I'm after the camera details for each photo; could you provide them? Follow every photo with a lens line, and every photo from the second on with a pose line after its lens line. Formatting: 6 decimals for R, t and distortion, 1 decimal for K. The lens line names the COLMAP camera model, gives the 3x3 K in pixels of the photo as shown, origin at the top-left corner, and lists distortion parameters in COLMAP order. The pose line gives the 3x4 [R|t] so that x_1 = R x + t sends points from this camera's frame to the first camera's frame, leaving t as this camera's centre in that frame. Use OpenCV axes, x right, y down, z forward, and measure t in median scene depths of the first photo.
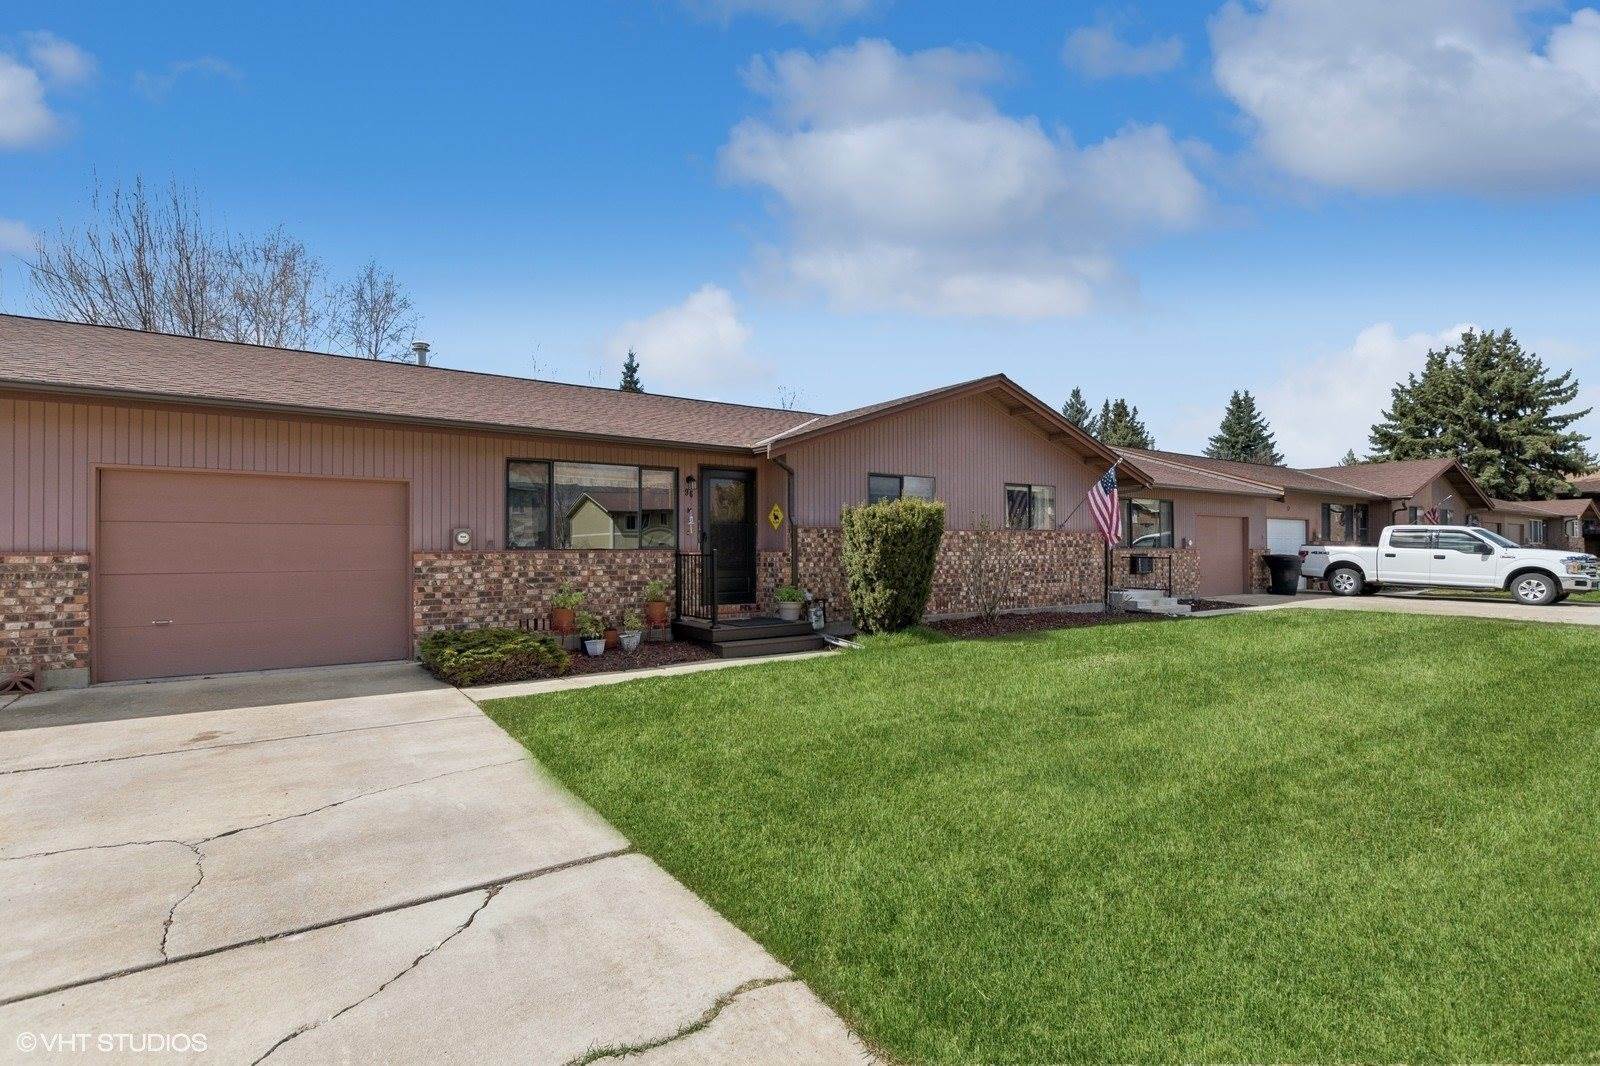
lens RADIAL K [[758.4, 0, 807.6], [0, 758.4, 542.2], [0, 0, 1]] dist [0.001514, 0.000039]
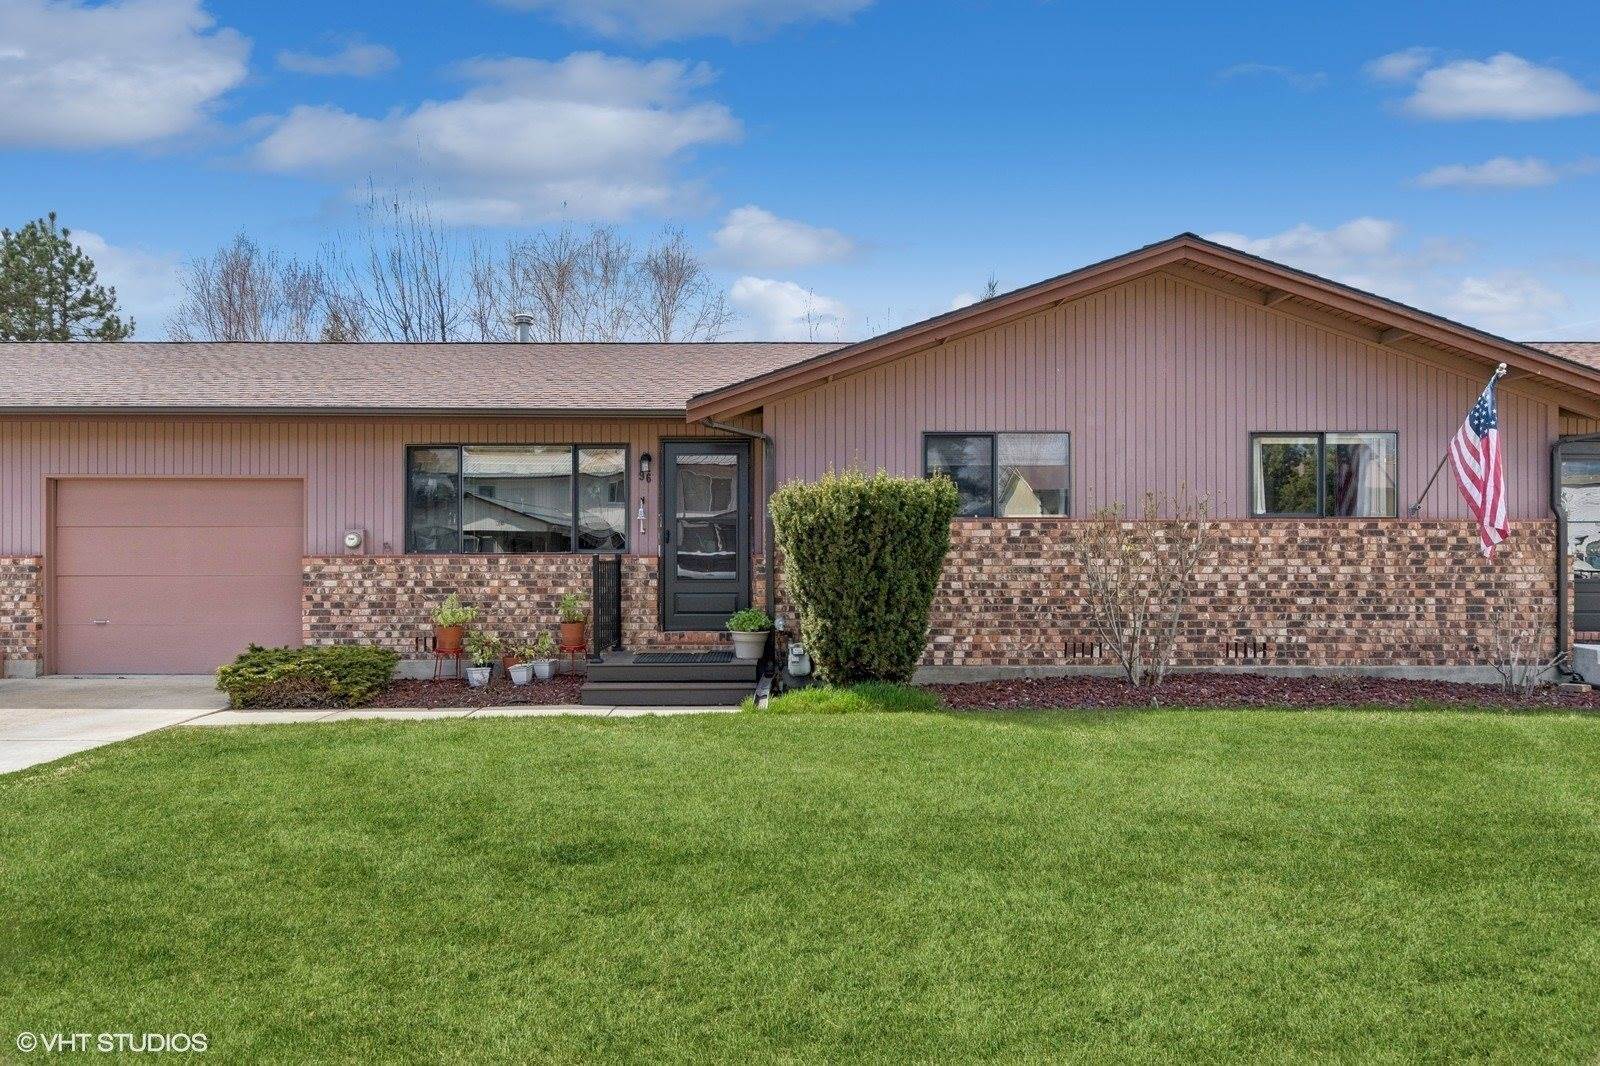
lens RADIAL K [[977.6, 0, 800.0], [0, 977.6, 550.7], [0, 0, 1]] dist [0.007229, 0.000208]
pose [[0.817875, -0.000727, -0.575396, 0.584853], [0.003704, 0.999985, 0.004001, 0.003715], [0.575385, -0.005404, 0.817865, 0.355729]]
